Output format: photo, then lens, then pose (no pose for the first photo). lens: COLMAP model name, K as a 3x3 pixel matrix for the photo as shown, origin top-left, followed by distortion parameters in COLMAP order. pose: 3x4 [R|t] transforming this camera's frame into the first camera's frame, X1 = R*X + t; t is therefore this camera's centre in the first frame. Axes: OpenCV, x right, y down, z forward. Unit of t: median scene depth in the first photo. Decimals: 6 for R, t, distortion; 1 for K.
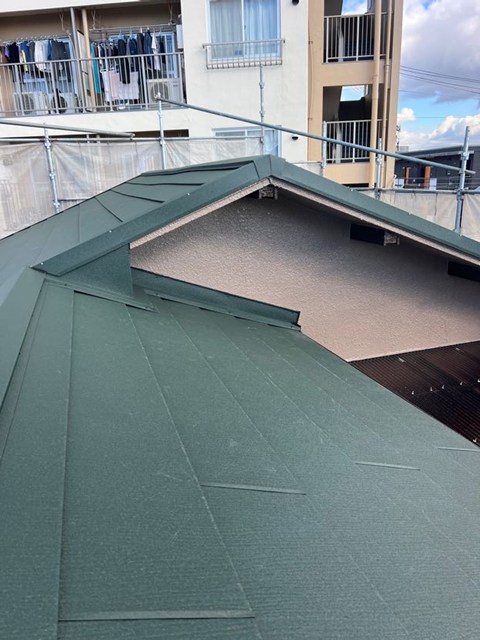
lens RADIAL K [[483.0, 0, 240.0], [0, 483.0, 320.0], [0, 0, 1]] dist [-0.007542, -0.006605]
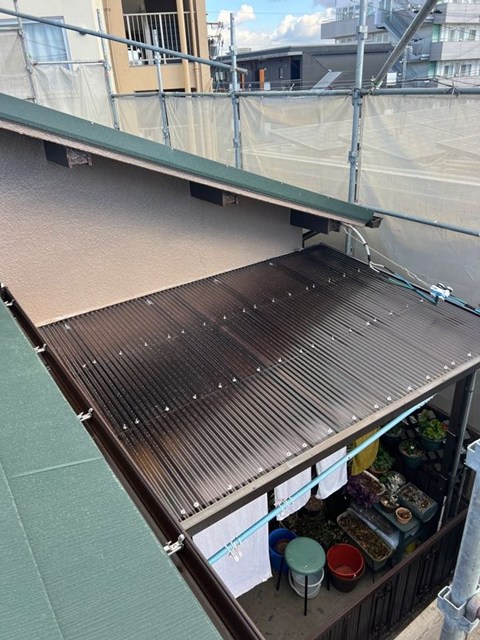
lens RADIAL K [[477.6, 0, 240.0], [0, 477.6, 320.0], [0, 0, 1]] dist [0.089952, -0.144998]
pose [[0.956101, -0.138058, 0.258478, 0.121313], [0.093183, 0.979518, 0.178499, -0.011215], [-0.277827, -0.146577, 0.949383, 0.060443]]
